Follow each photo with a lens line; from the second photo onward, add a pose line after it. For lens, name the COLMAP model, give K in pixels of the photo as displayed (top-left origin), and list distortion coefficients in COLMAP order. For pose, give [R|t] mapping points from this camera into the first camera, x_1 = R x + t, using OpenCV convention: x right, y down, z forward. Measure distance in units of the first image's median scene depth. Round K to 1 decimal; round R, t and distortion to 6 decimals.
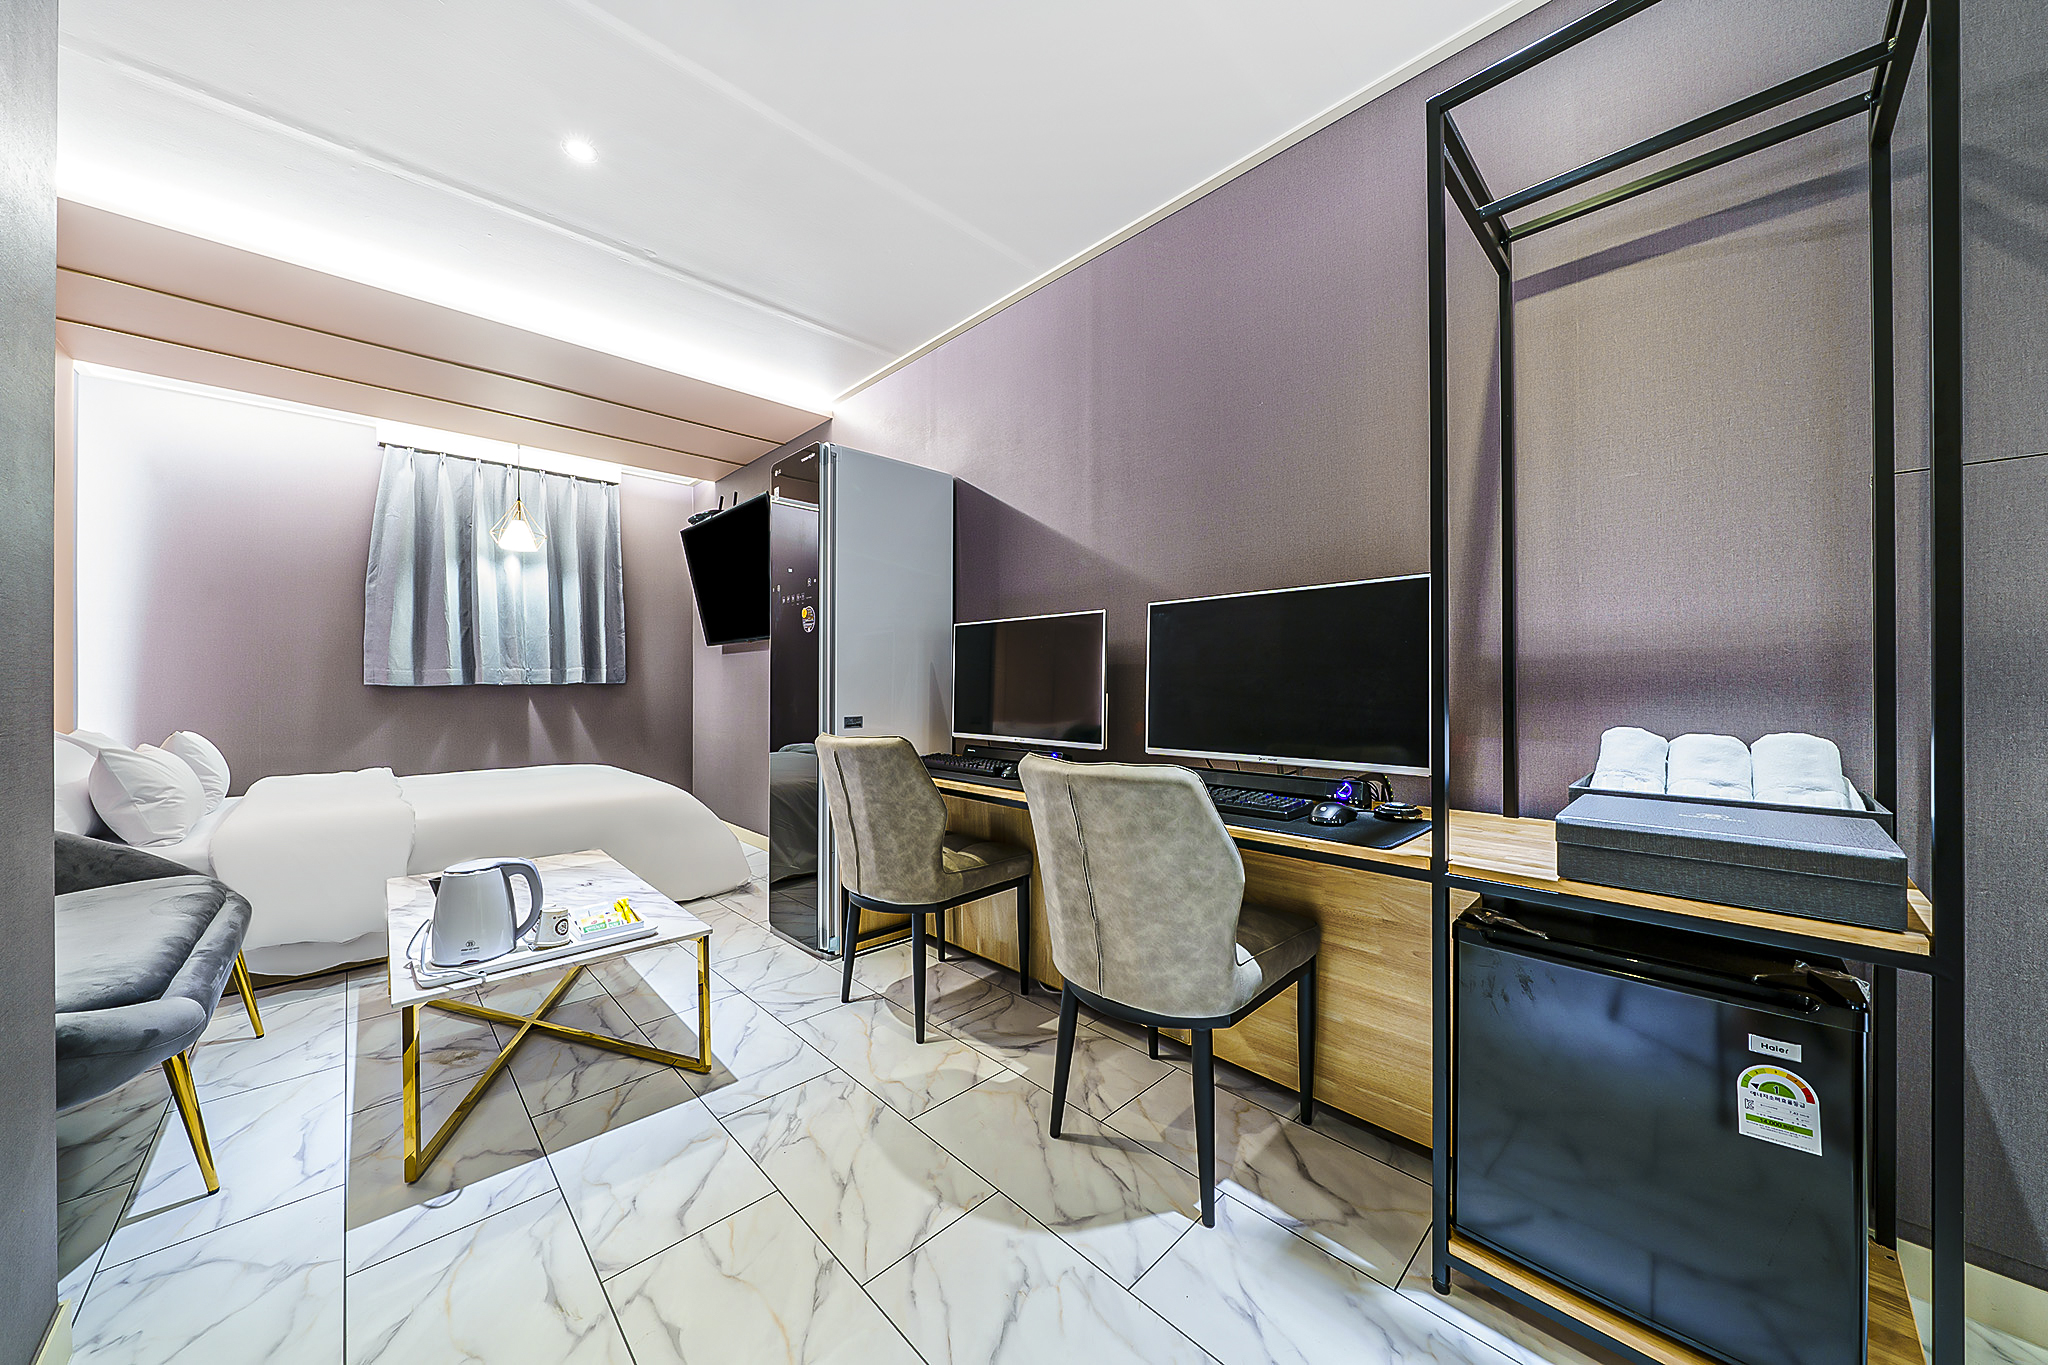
lens RADIAL K [[701.7, 0, 1015.6], [0, 701.7, 673.1], [0, 0, 1]] dist [0.001170, 0.000139]
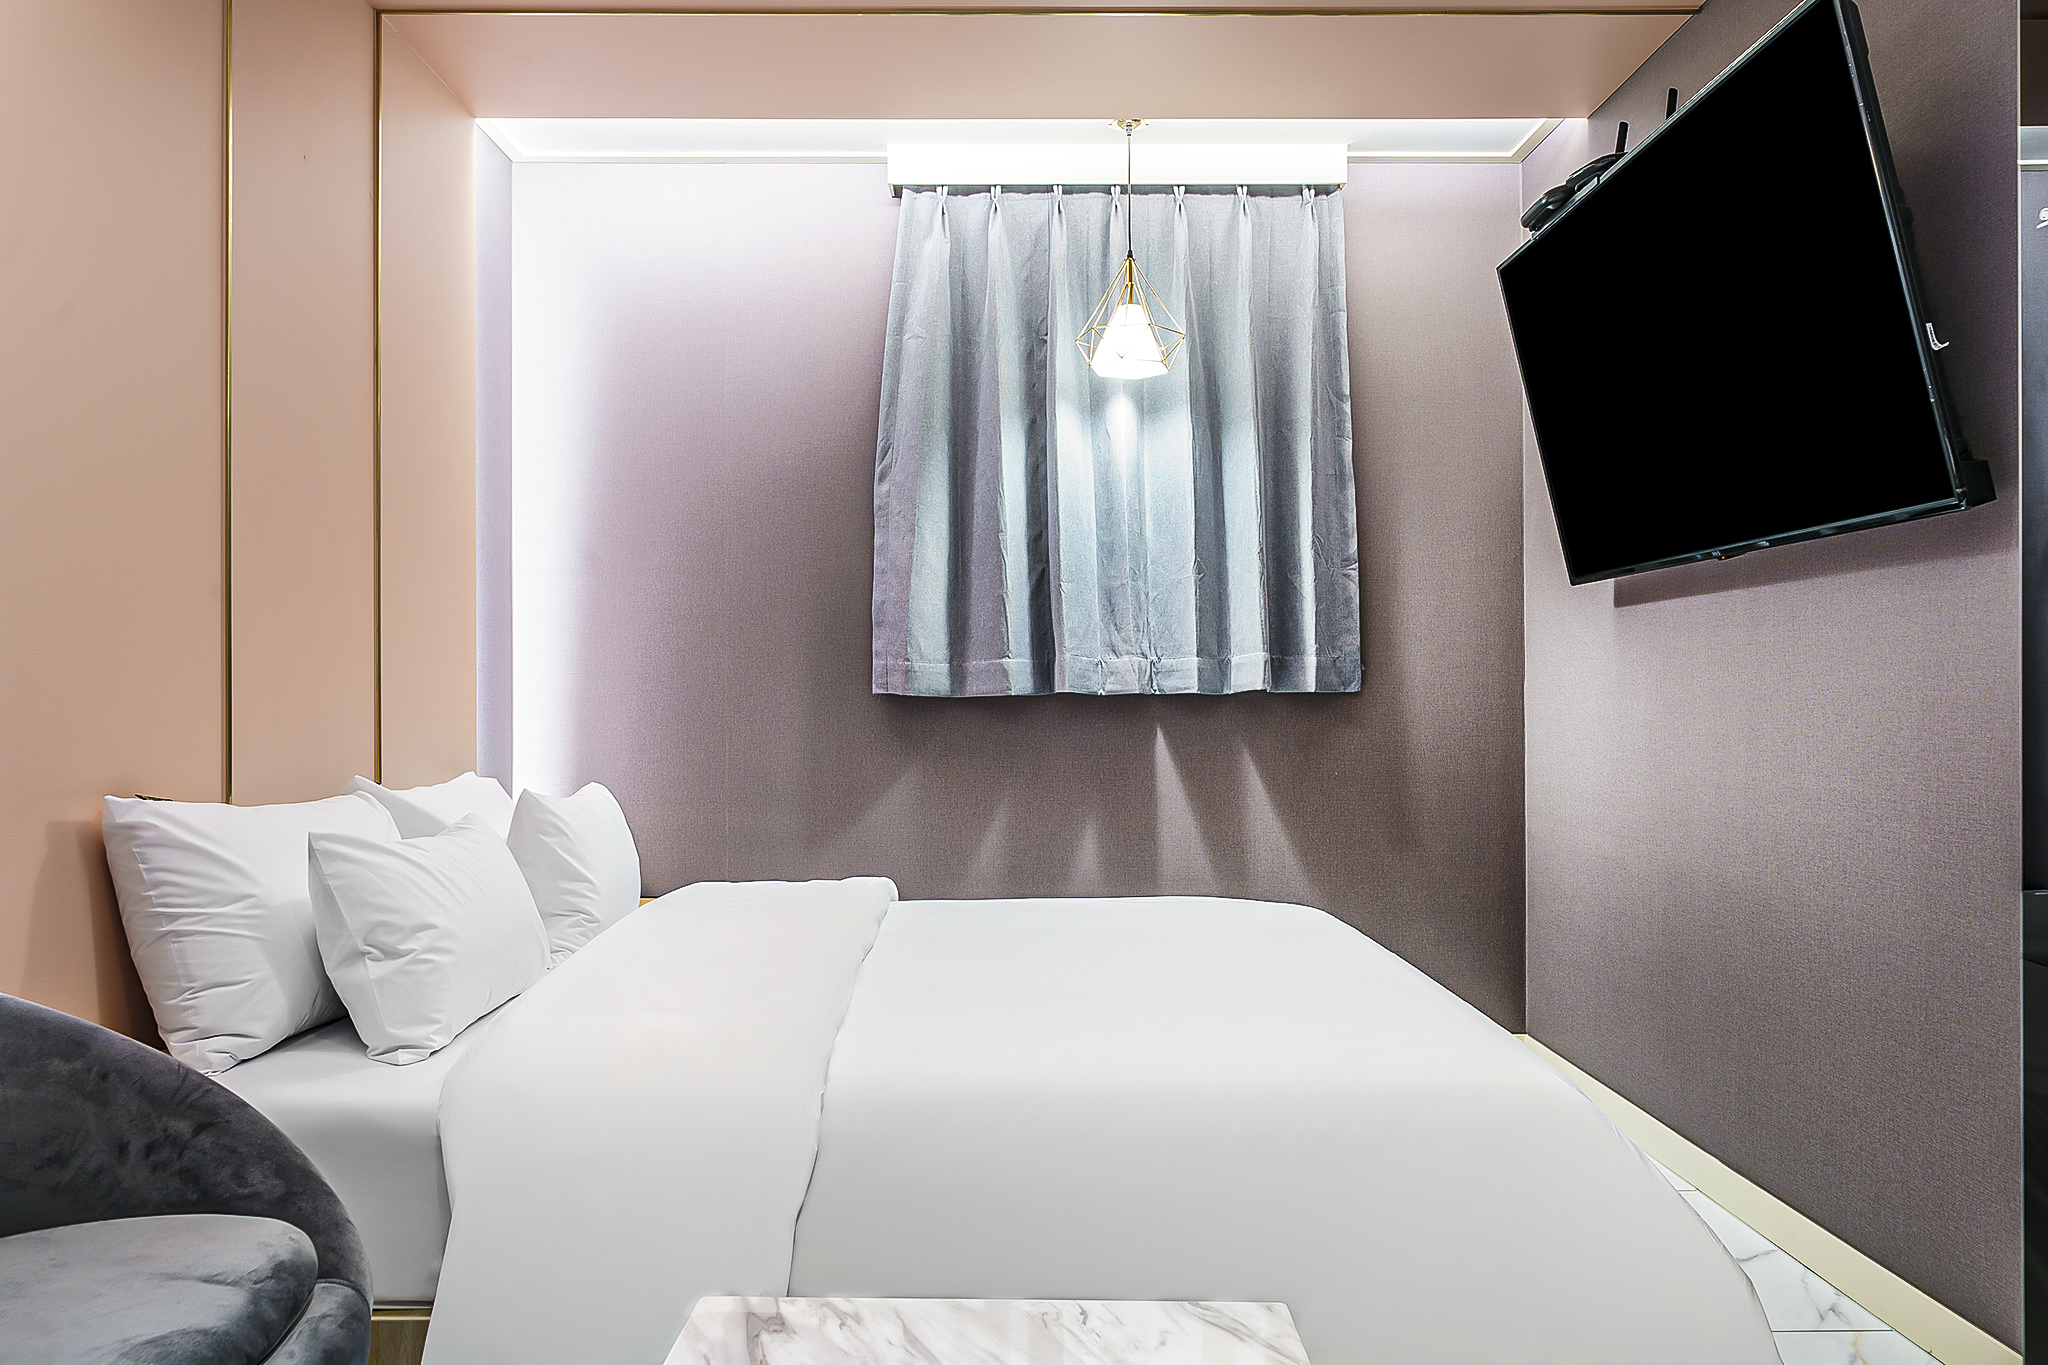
lens RADIAL K [[1377.6, 0, 1017.8], [0, 1377.6, 674.3], [0, 0, 1]] dist [0.044067, -0.000471]
pose [[0.728937, -0.007715, -0.684537, -0.186681], [0.008109, 0.999964, -0.002635, 0.006092], [0.684533, -0.003630, 0.728973, 0.343033]]
